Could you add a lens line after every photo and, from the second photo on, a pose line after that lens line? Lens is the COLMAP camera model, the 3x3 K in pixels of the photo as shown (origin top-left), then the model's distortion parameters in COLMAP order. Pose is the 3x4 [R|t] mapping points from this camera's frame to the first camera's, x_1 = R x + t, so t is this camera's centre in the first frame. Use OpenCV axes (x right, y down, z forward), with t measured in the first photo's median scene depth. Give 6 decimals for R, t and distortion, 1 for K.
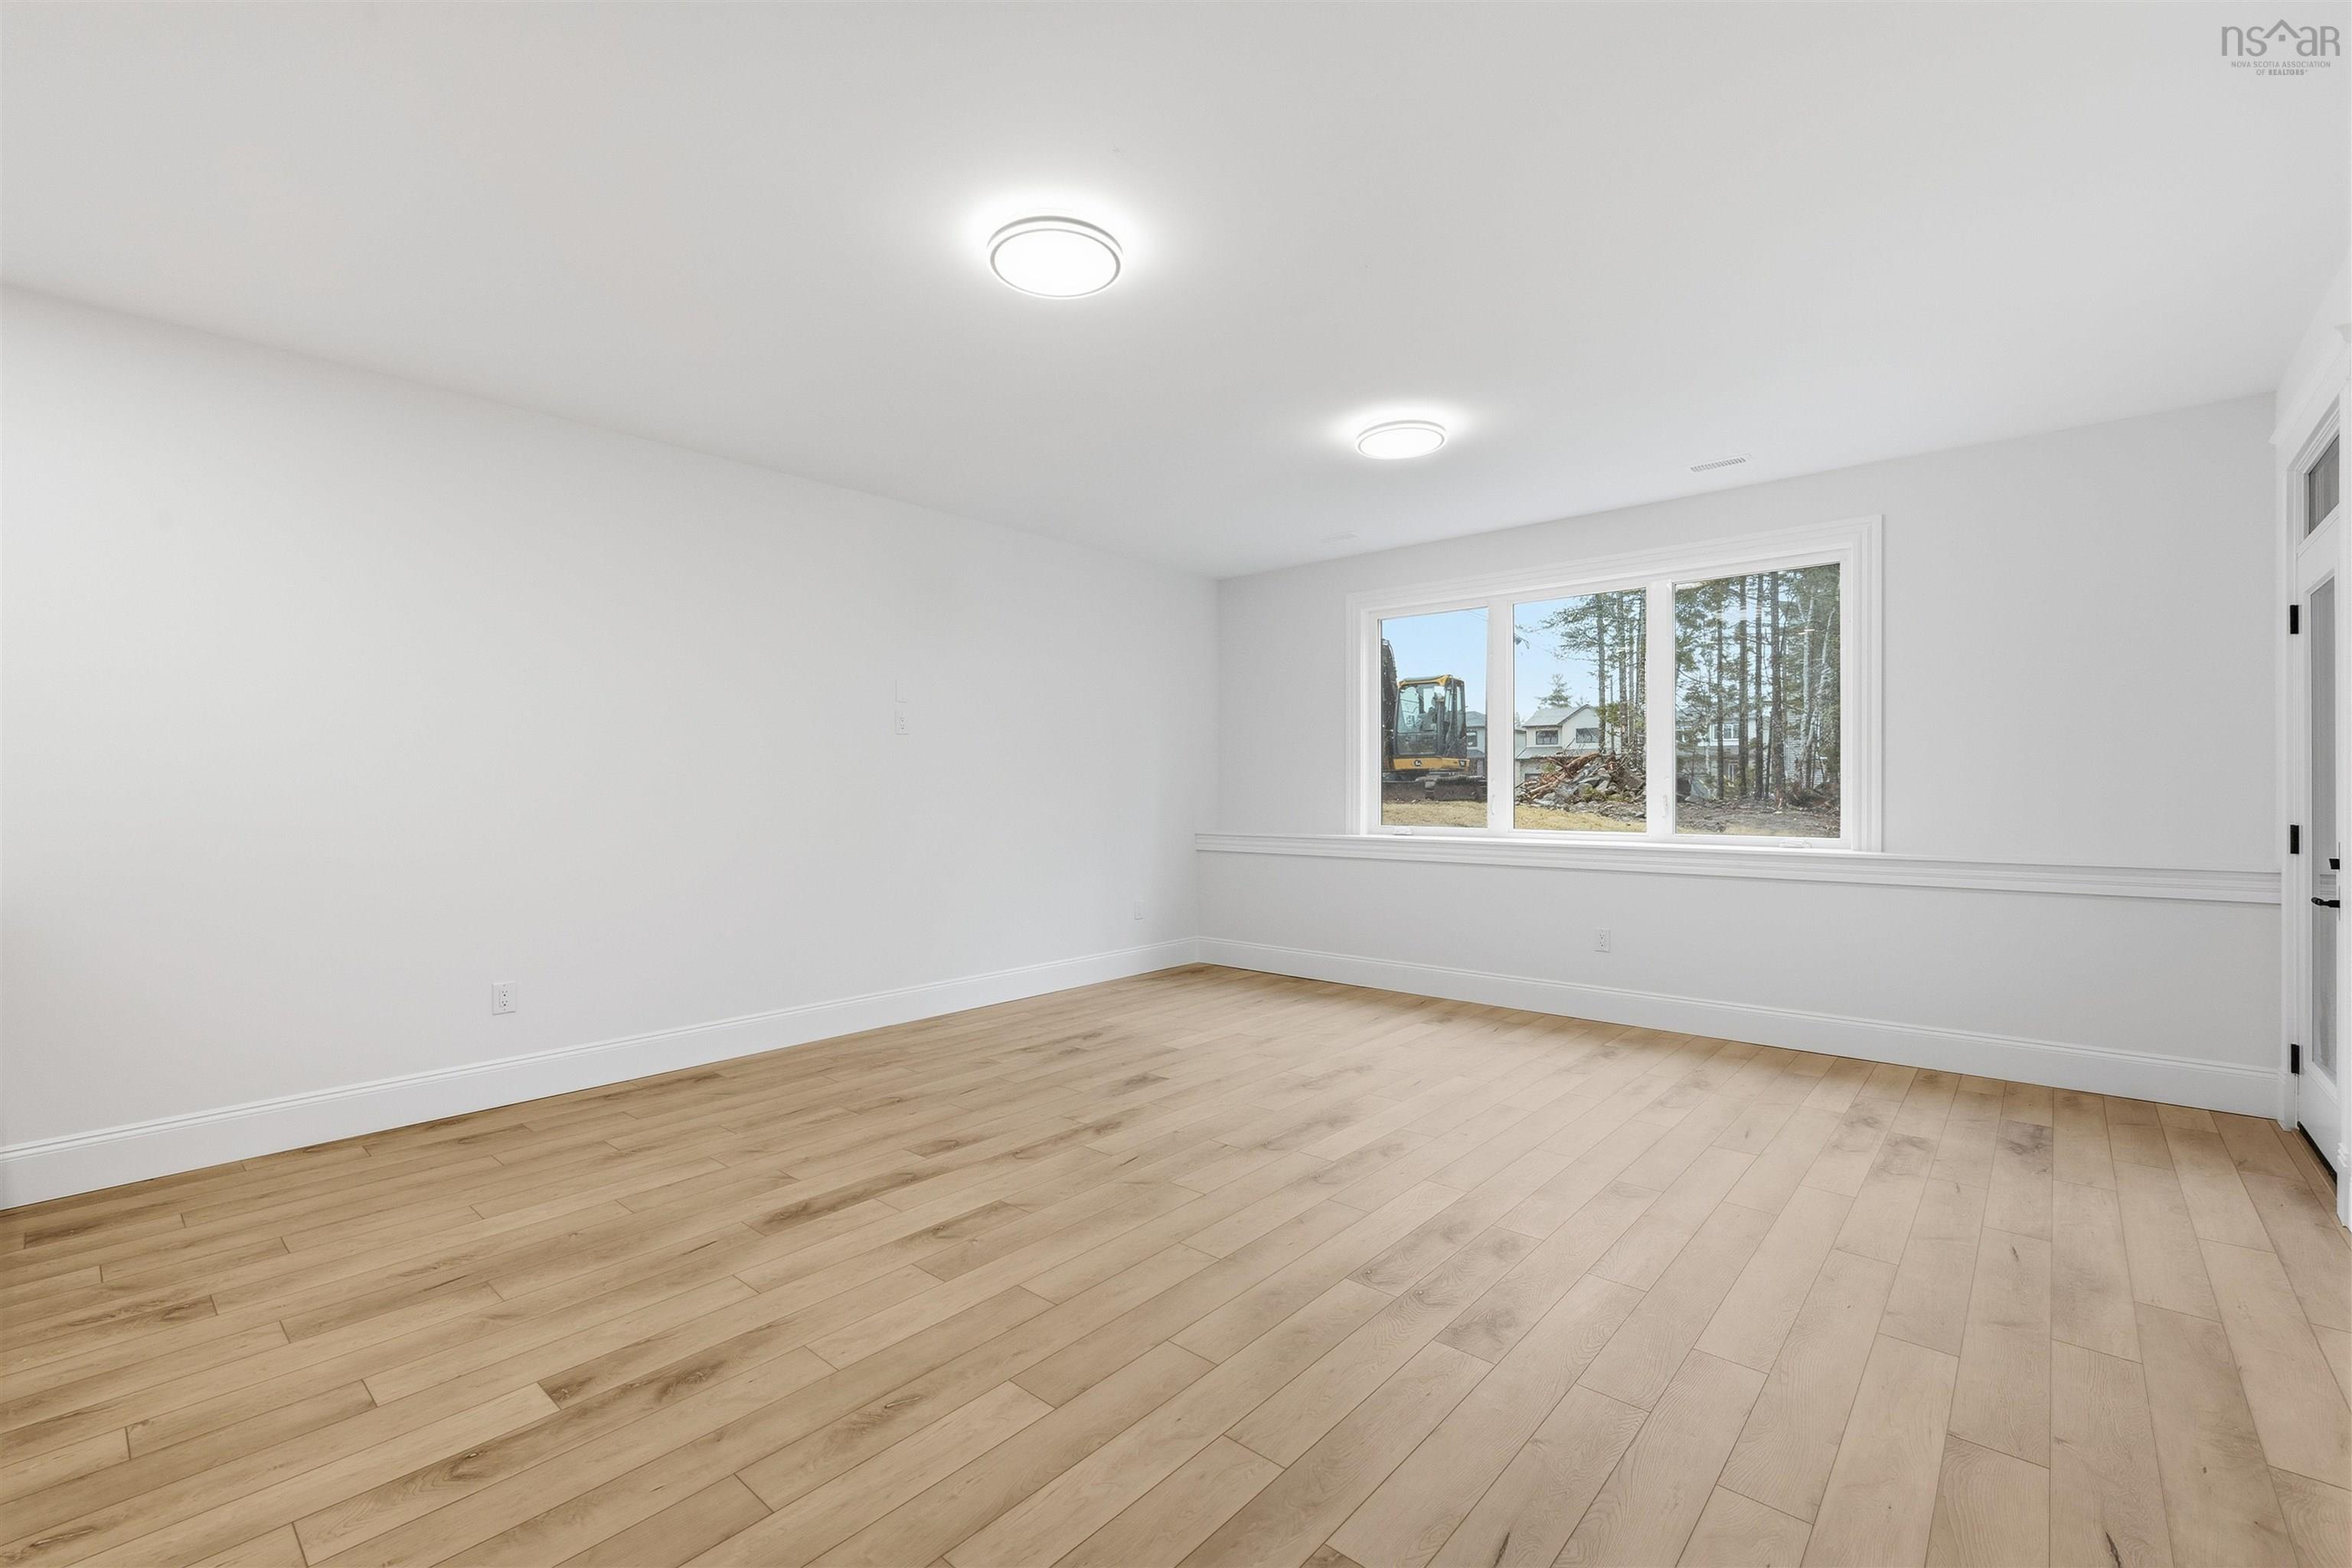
lens RADIAL K [[987.8, 0, 1172.5], [0, 987.8, 787.9], [0, 0, 1]] dist [-0.000604, -0.000070]
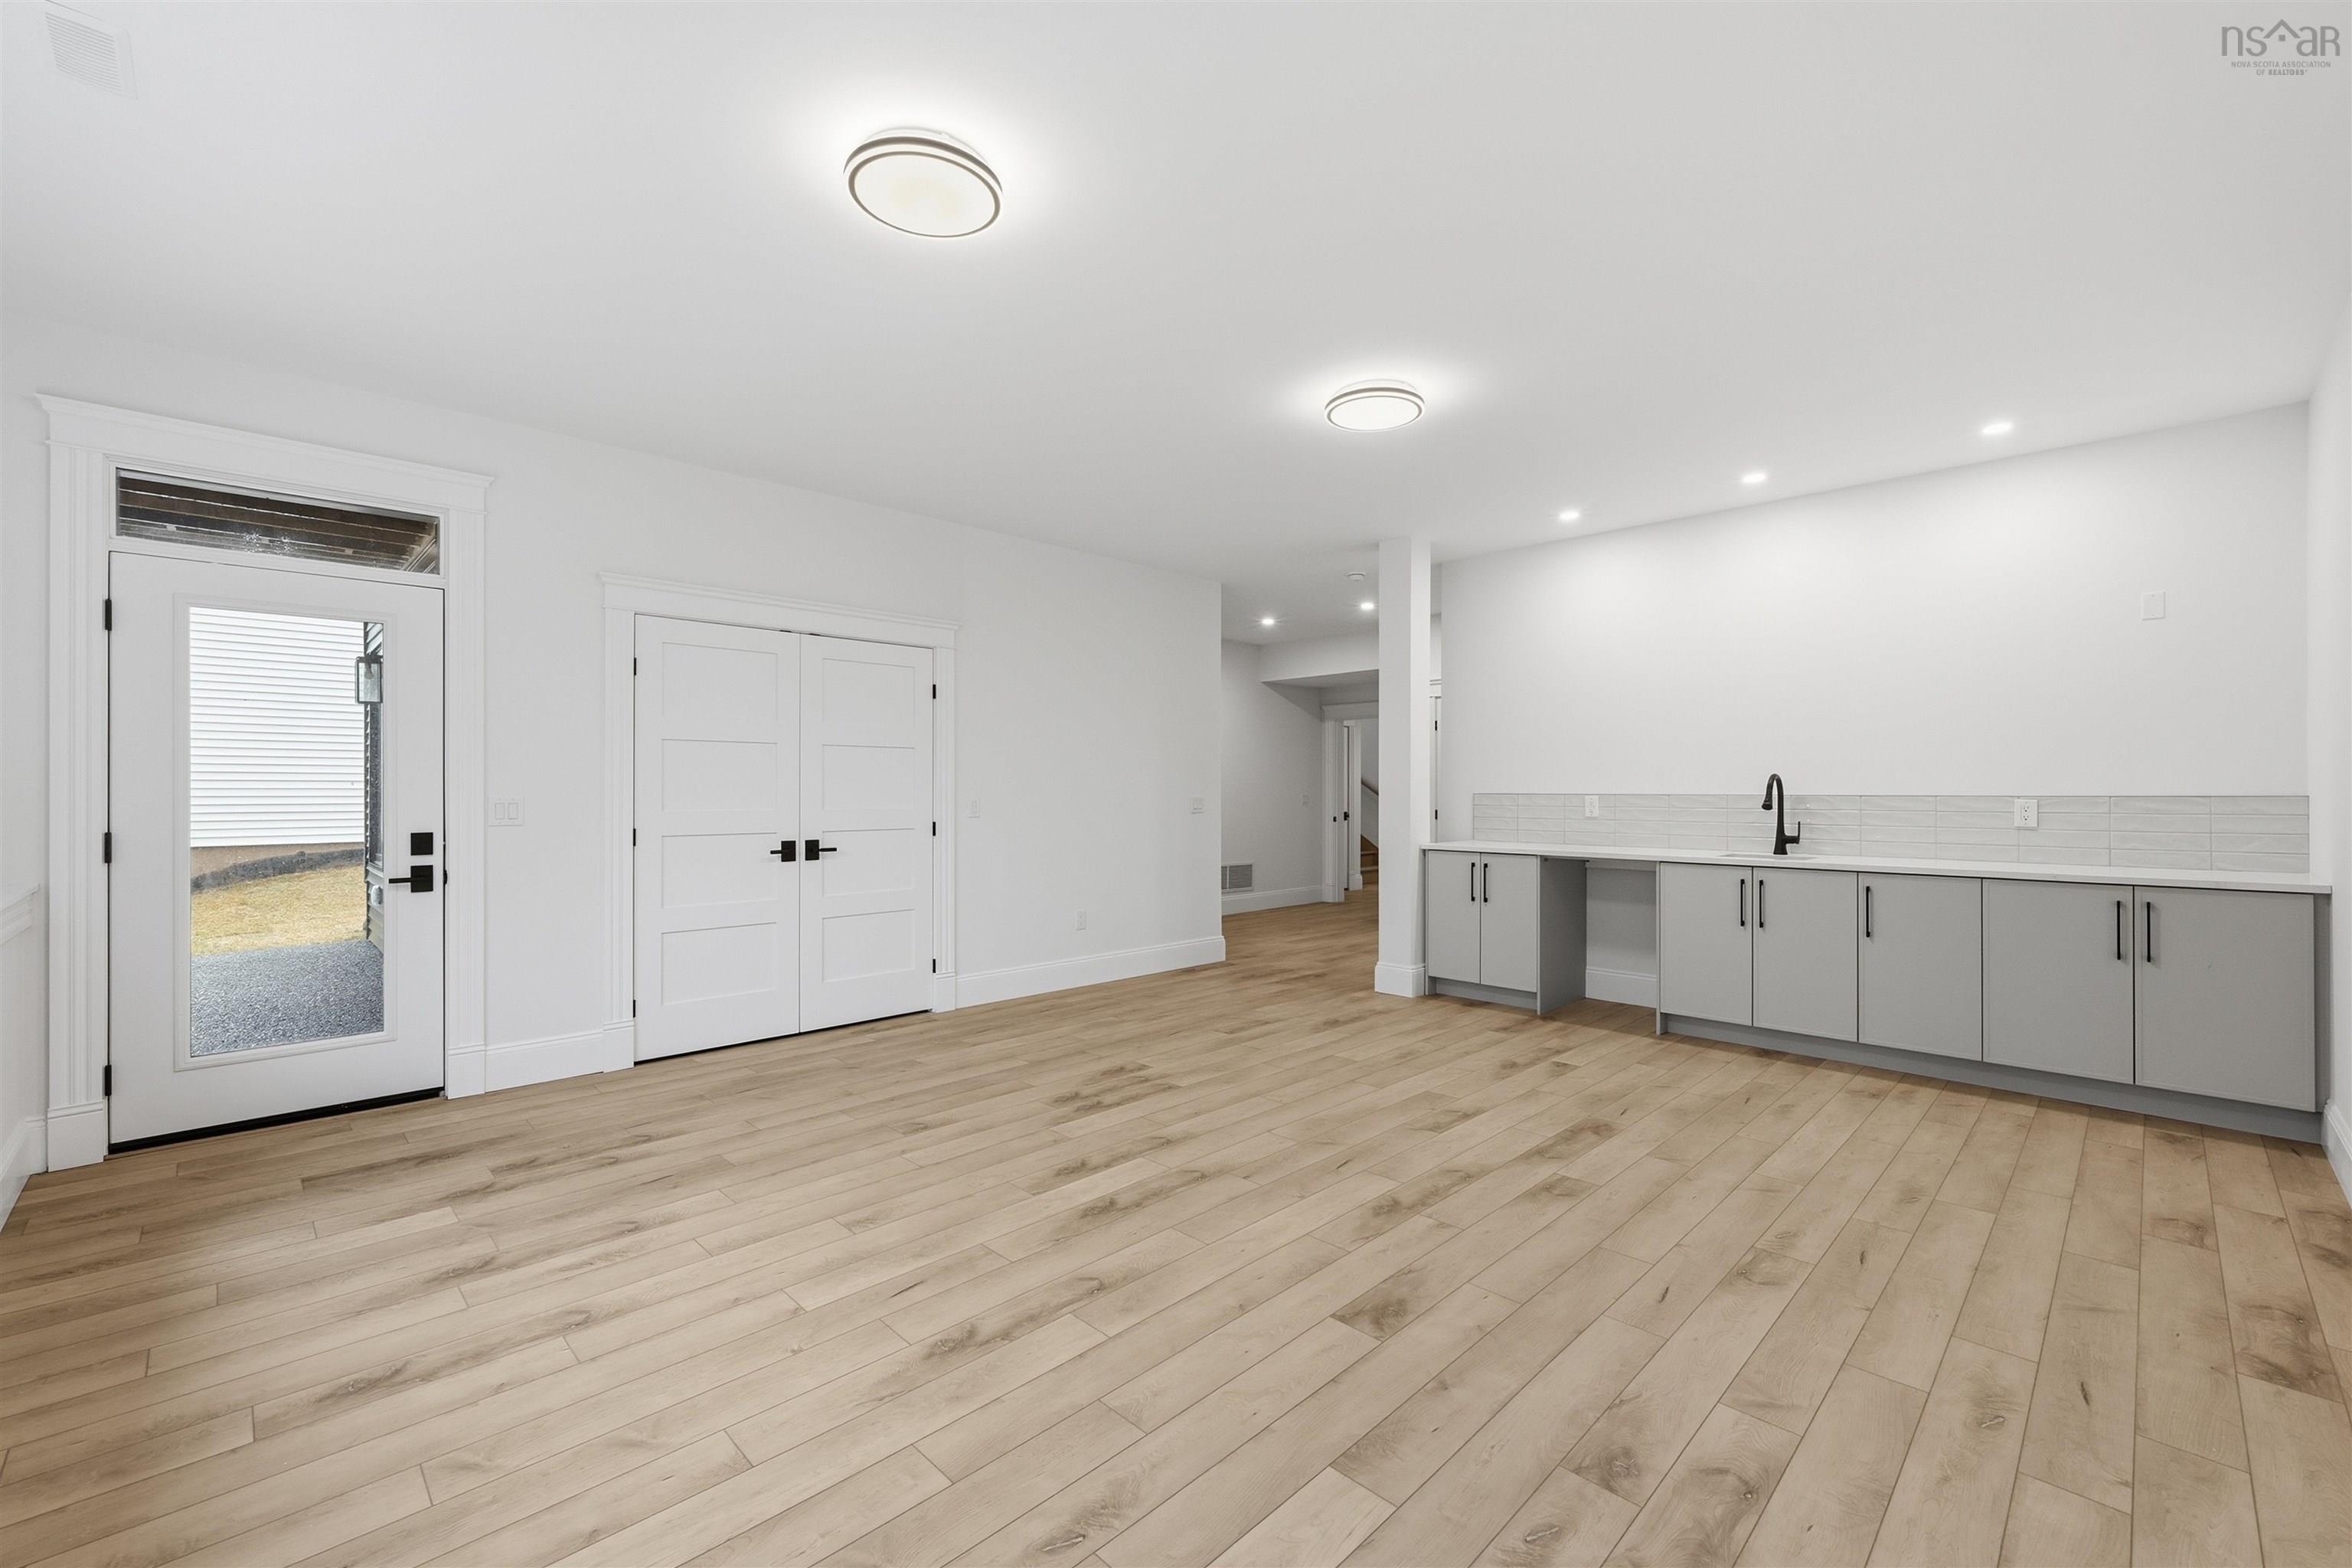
lens RADIAL K [[987.8, 0, 1179.9], [0, 987.8, 788.8], [0, 0, 1]] dist [-0.000604, -0.000070]
pose [[-0.998281, 0.003290, 0.058523, 0.059008], [0.003145, 0.999992, -0.002567, 0.000947], [-0.058531, -0.002379, -0.998283, 1.922421]]
